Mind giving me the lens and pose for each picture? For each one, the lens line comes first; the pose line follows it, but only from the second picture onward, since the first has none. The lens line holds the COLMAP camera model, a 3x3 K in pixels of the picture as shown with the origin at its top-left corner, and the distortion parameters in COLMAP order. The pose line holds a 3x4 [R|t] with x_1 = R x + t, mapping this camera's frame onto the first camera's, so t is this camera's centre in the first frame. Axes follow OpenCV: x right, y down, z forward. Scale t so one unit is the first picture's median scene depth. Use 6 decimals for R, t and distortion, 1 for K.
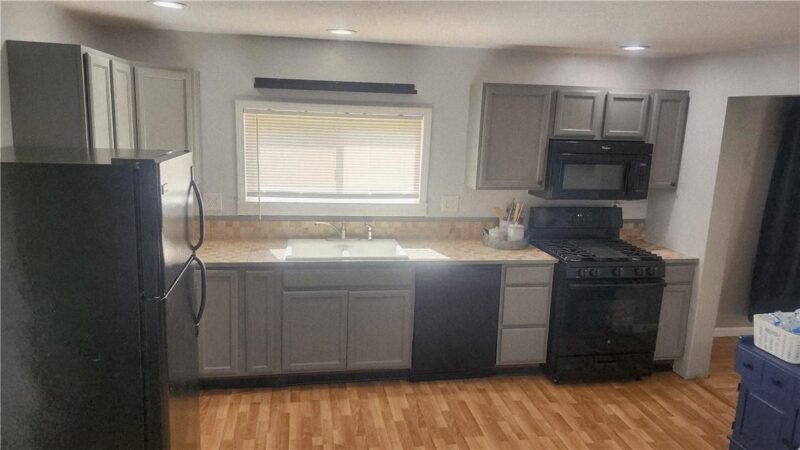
lens RADIAL K [[533.6, 0, 398.2], [0, 533.6, 213.8], [0, 0, 1]] dist [0.048067, -0.000454]
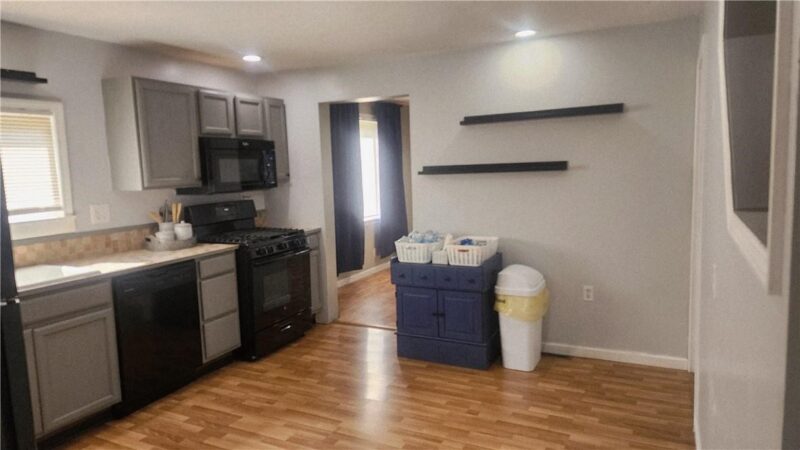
lens RADIAL K [[521.2, 0, 400.0], [0, 521.2, 225.0], [0, 0, 1]] dist [0.006898, 0.001571]
pose [[0.574912, -0.144308, 0.805389, -0.334301], [0.193129, 0.980445, 0.037813, 0.066141], [-0.795096, 0.133804, 0.591539, 0.116127]]
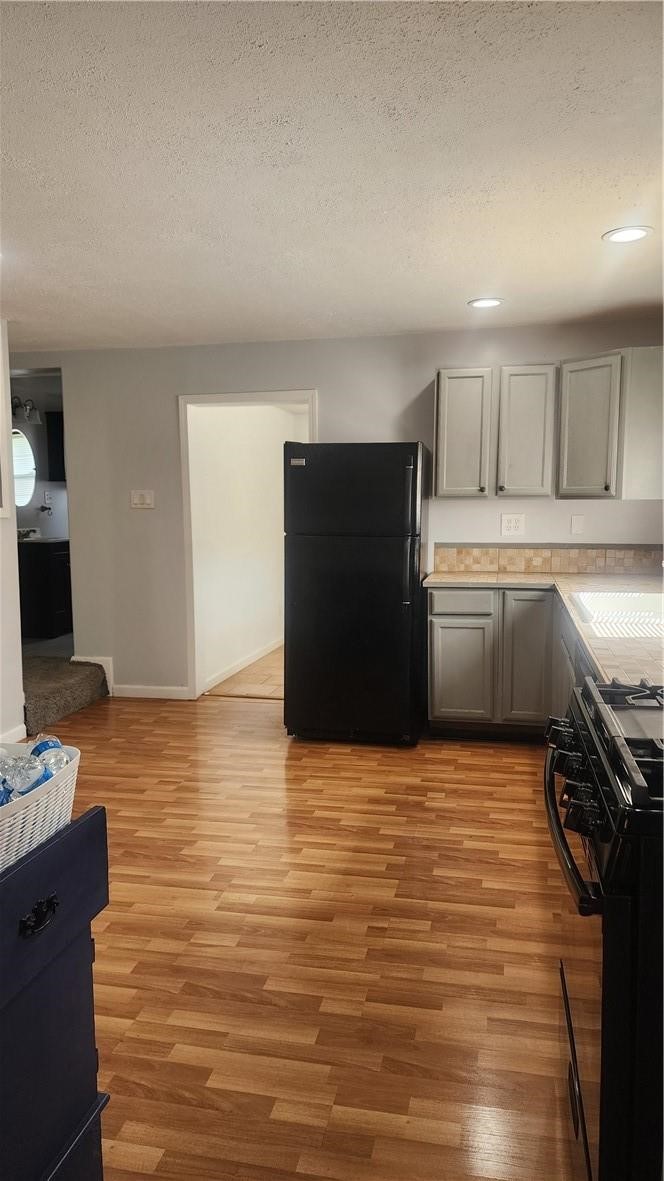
lens RADIAL K [[787.7, 0, 332.0], [0, 787.7, 590.5], [0, 0, 1]] dist [0.048067, -0.000454]
pose [[-0.367565, 0.068471, -0.927474, 0.779240], [-0.169638, 0.975618, 0.139254, -0.011528], [0.914395, 0.208520, -0.346988, 0.956849]]
